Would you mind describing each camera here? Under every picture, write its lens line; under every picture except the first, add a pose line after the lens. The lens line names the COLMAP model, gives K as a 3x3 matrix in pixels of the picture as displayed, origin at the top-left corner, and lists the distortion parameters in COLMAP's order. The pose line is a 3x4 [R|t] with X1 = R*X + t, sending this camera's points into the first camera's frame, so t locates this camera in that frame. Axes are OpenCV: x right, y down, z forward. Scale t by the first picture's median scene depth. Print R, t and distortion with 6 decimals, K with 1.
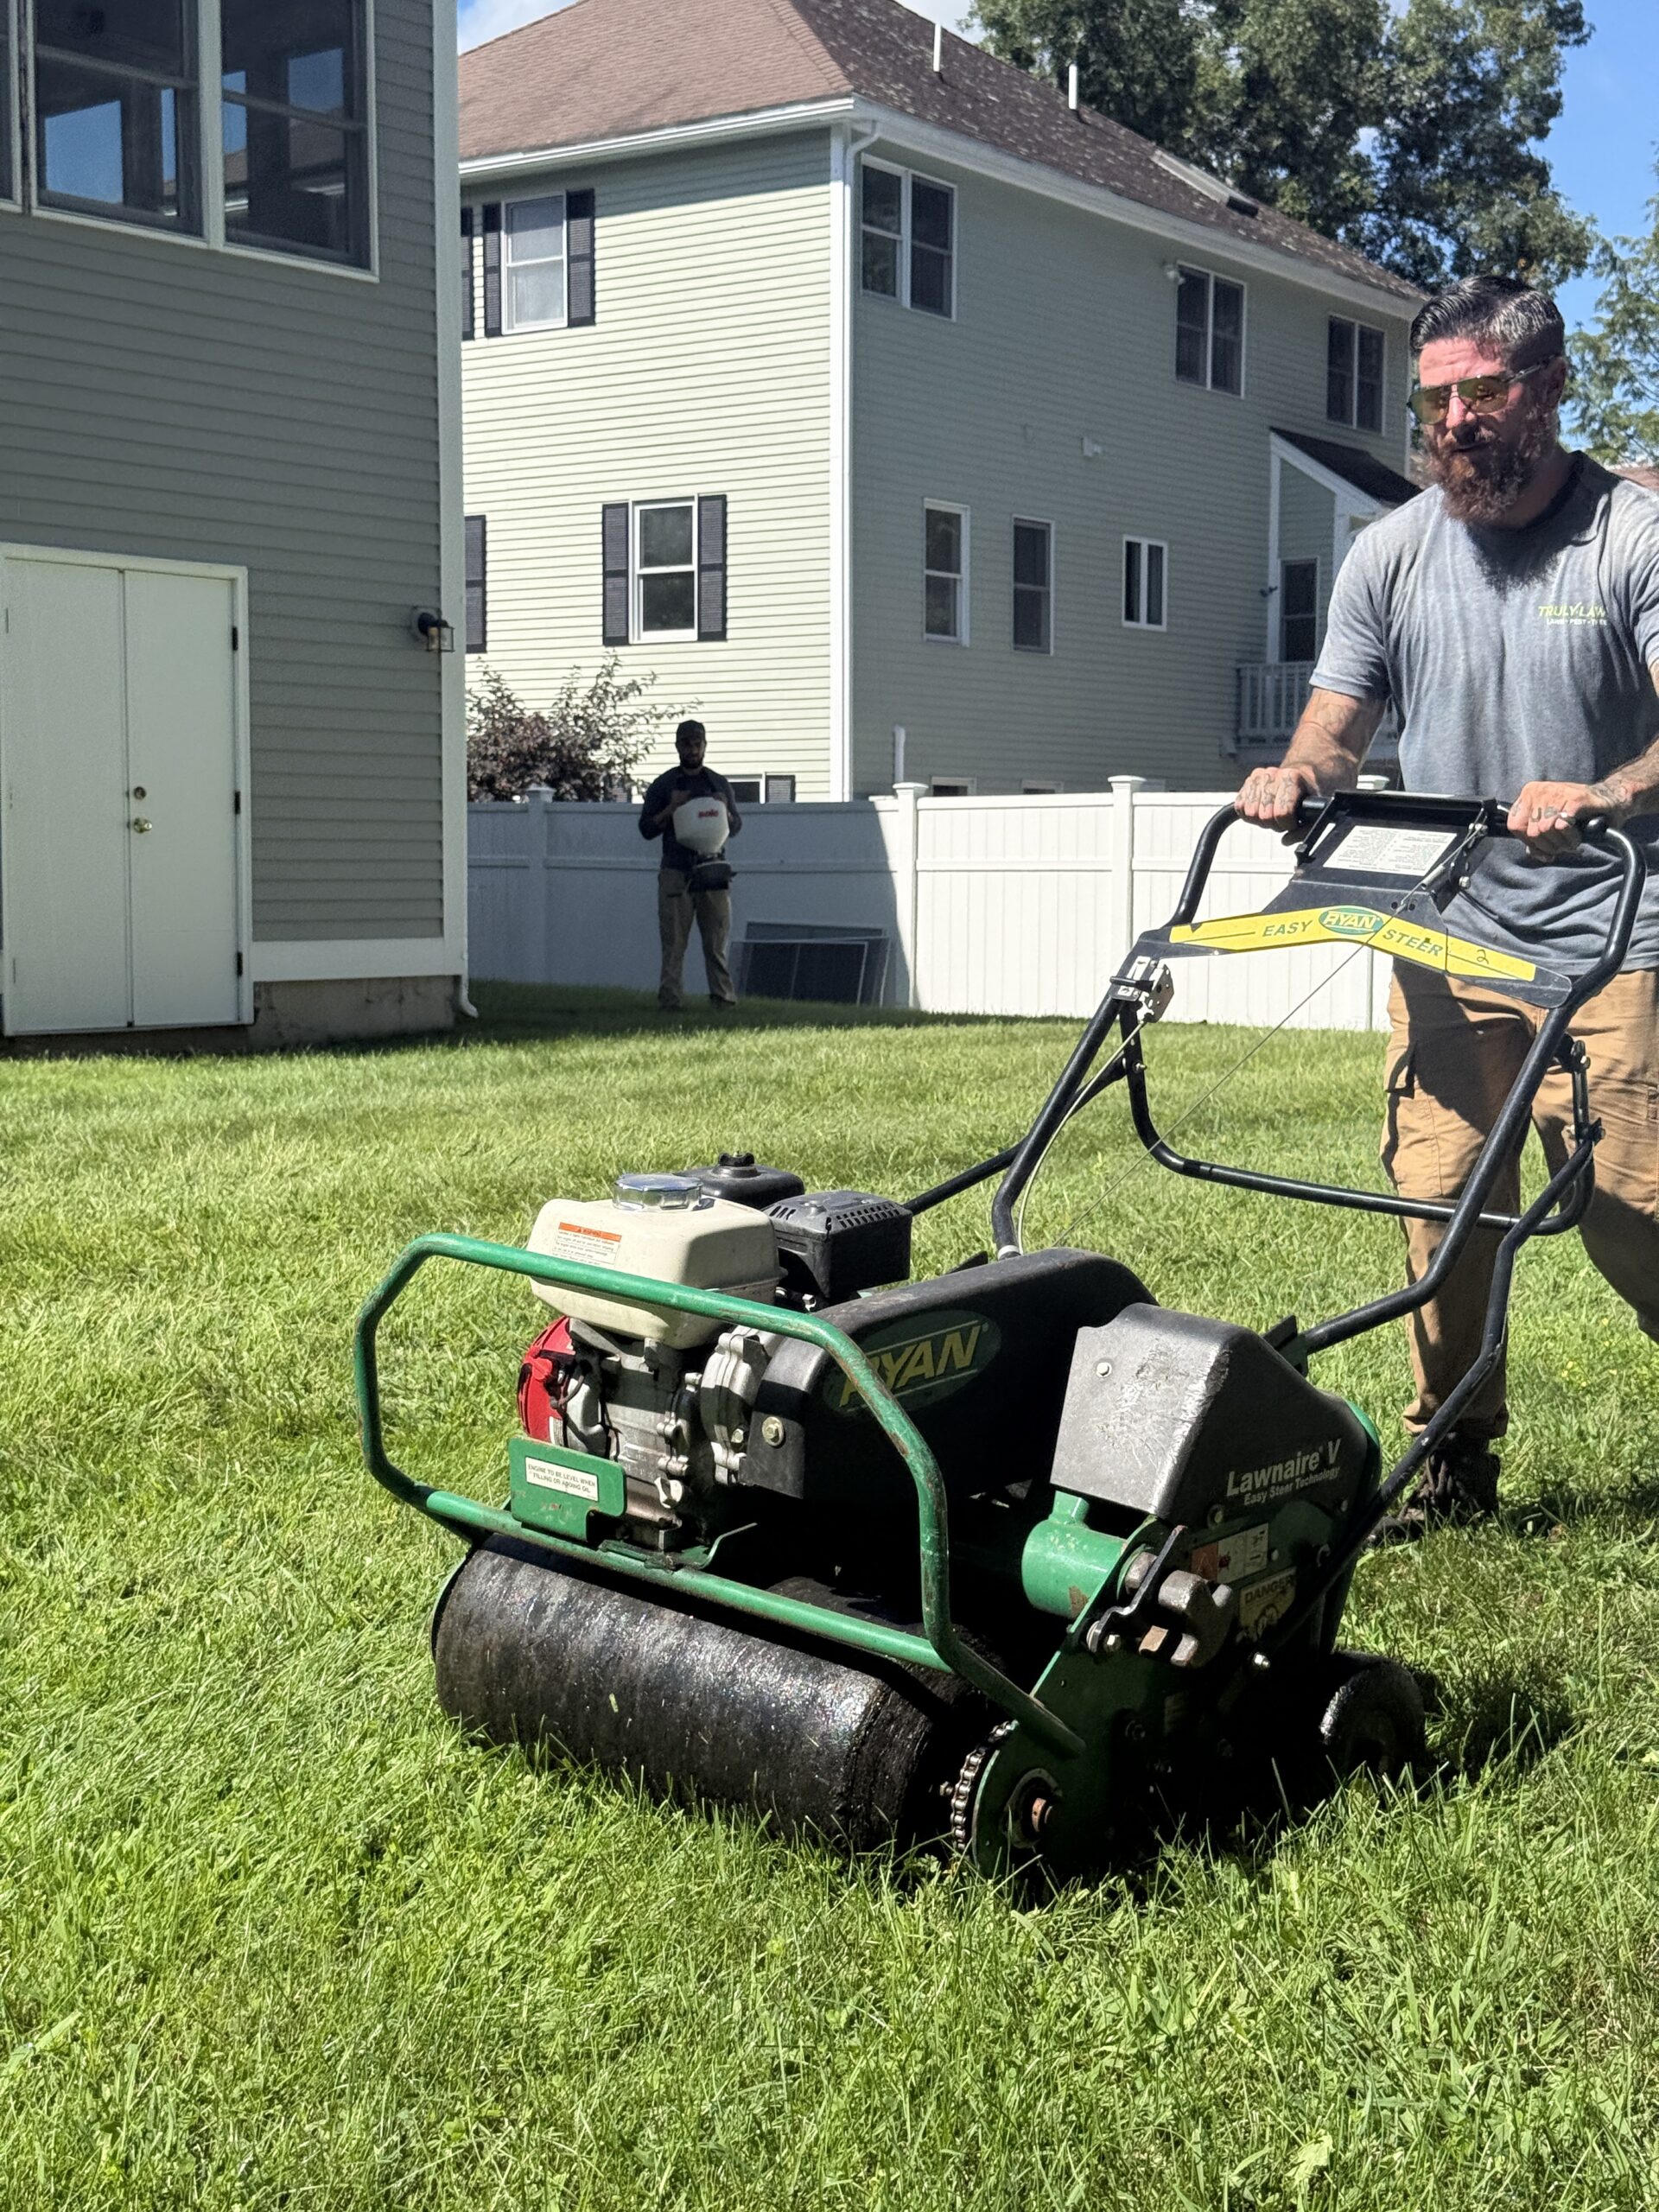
lens RADIAL K [[3074.8, 0, 829.5], [0, 3074.8, 1106.0], [0, 0, 1]] dist [0.310977, -0.001920]
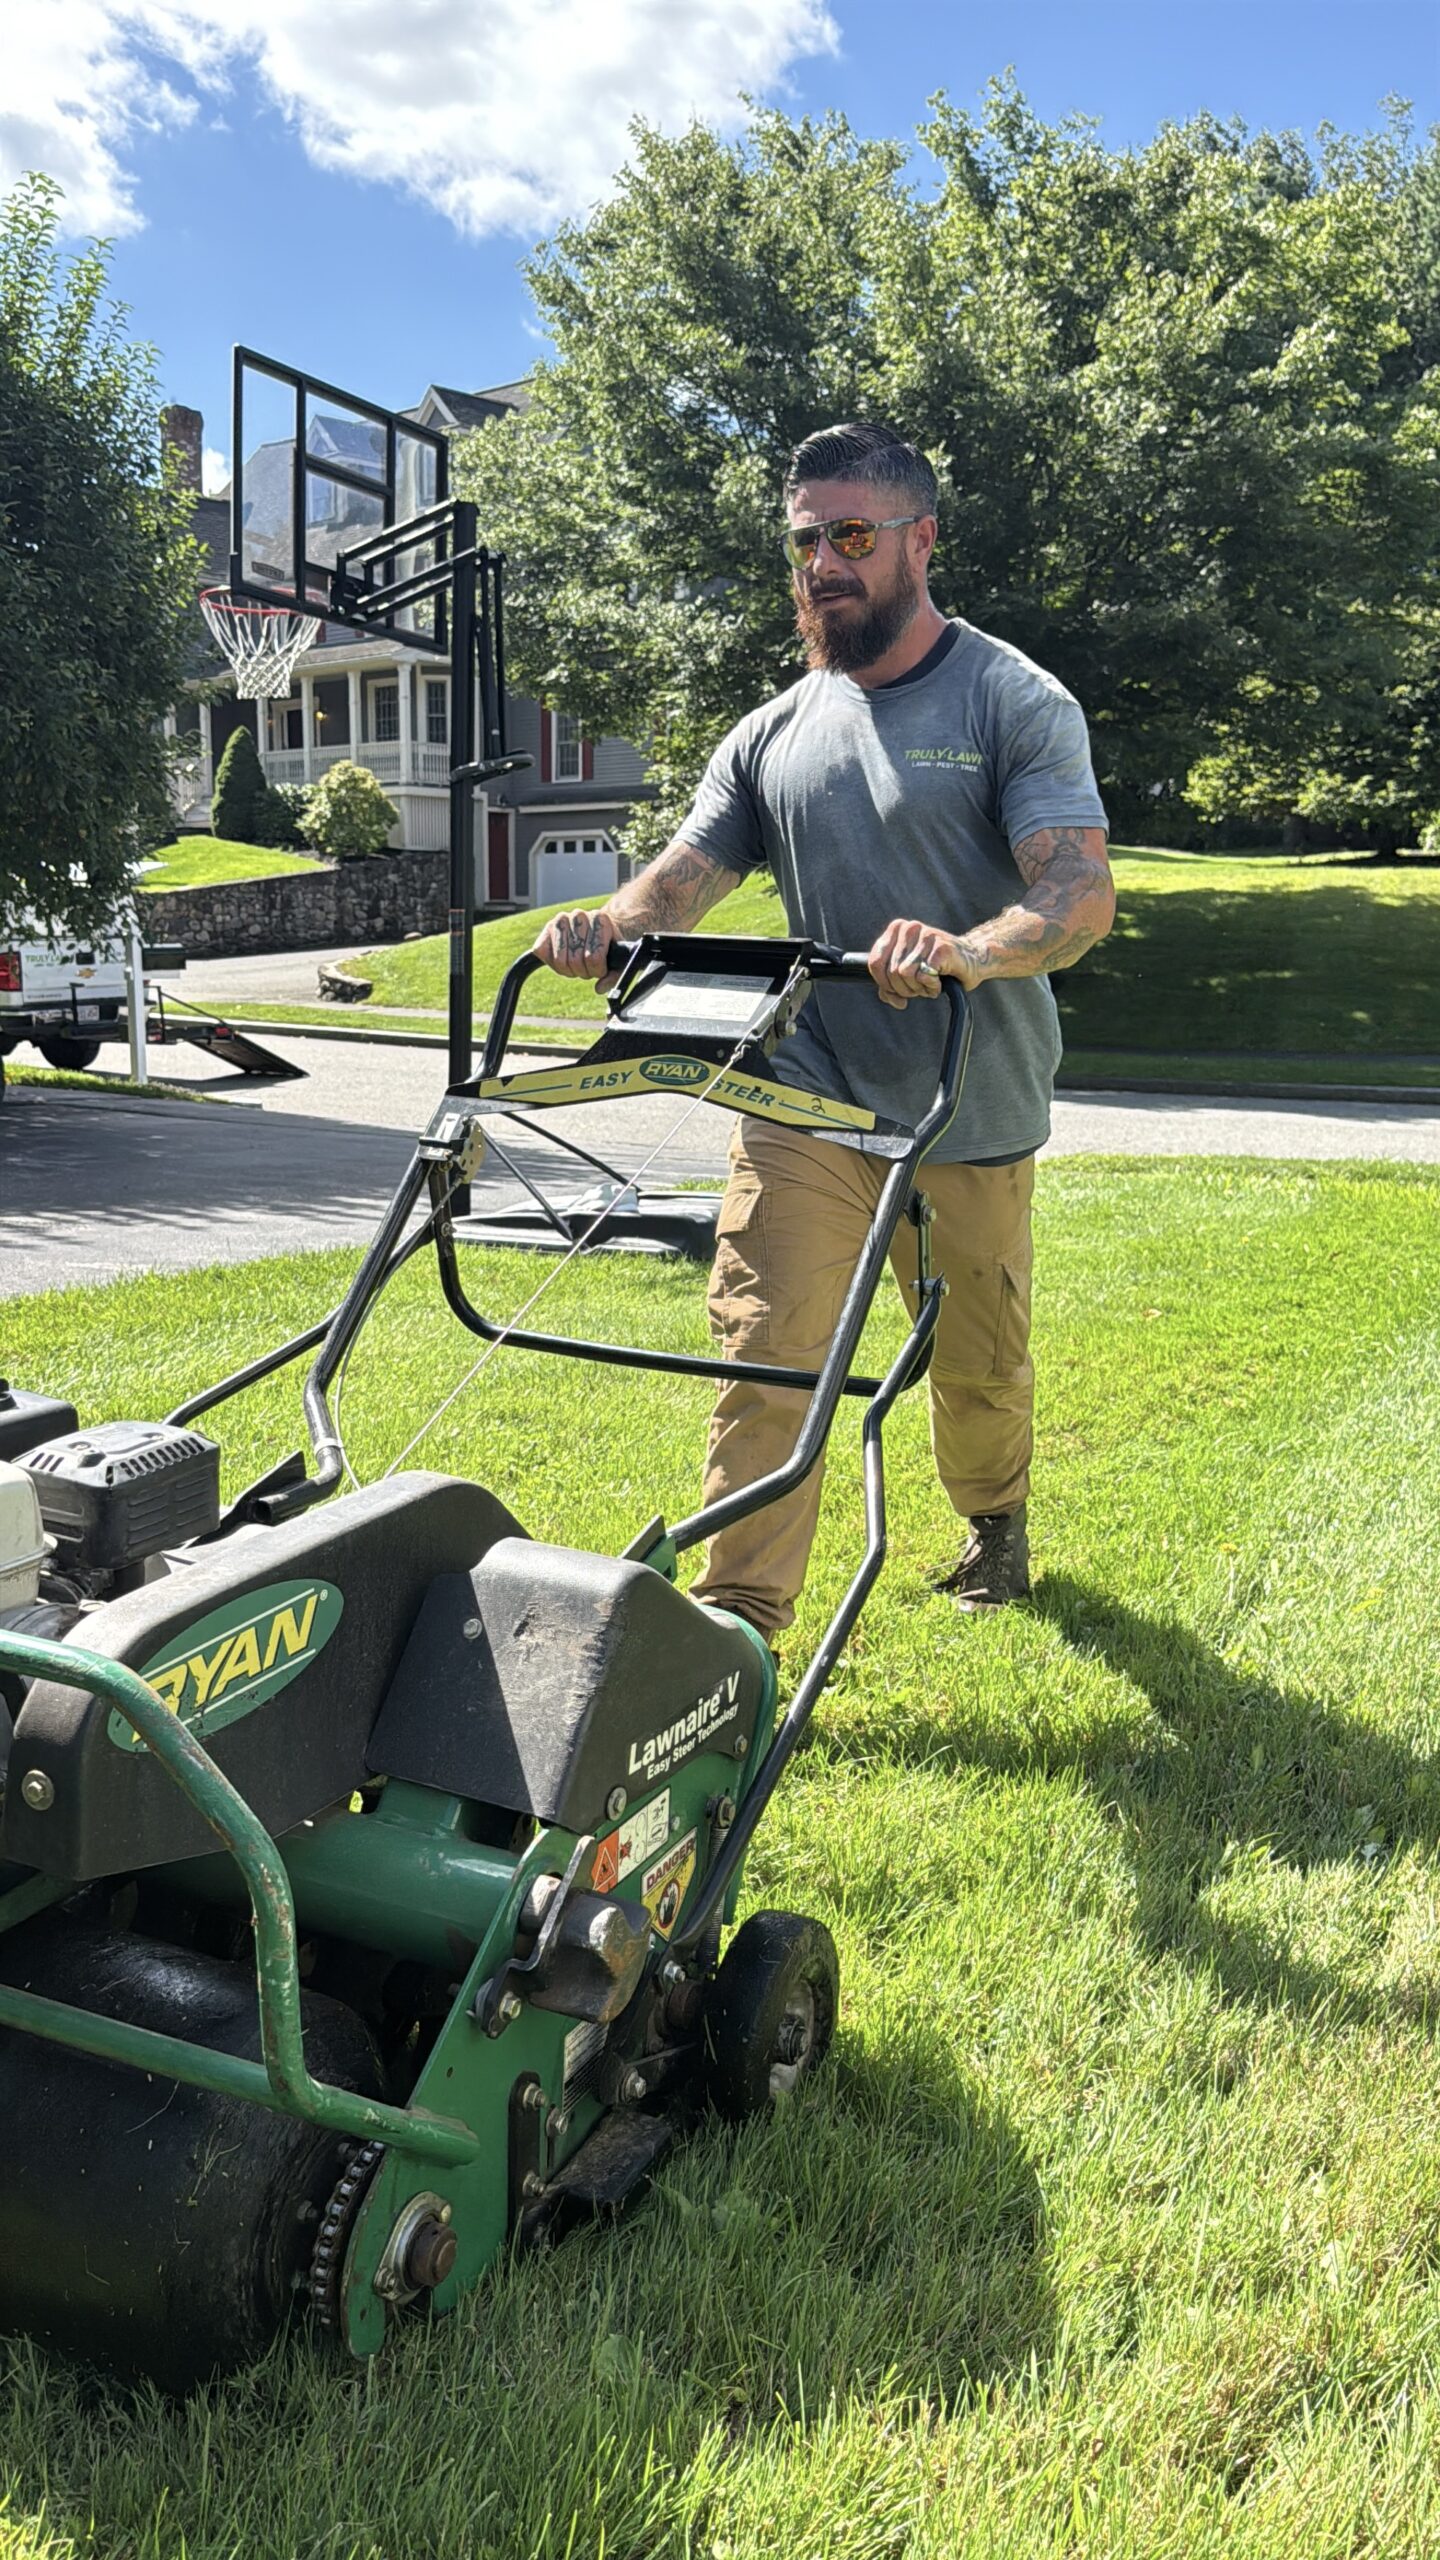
lens RADIAL K [[2354.2, 0, 720.0], [0, 2354.2, 1280.0], [0, 0, 1]] dist [-0.072268, 0.777777]
pose [[0.968594, -0.042504, 0.244990, 0.004035], [0.036934, 0.998945, 0.027287, -0.014601], [-0.245891, -0.017382, 0.969142, 0.292938]]
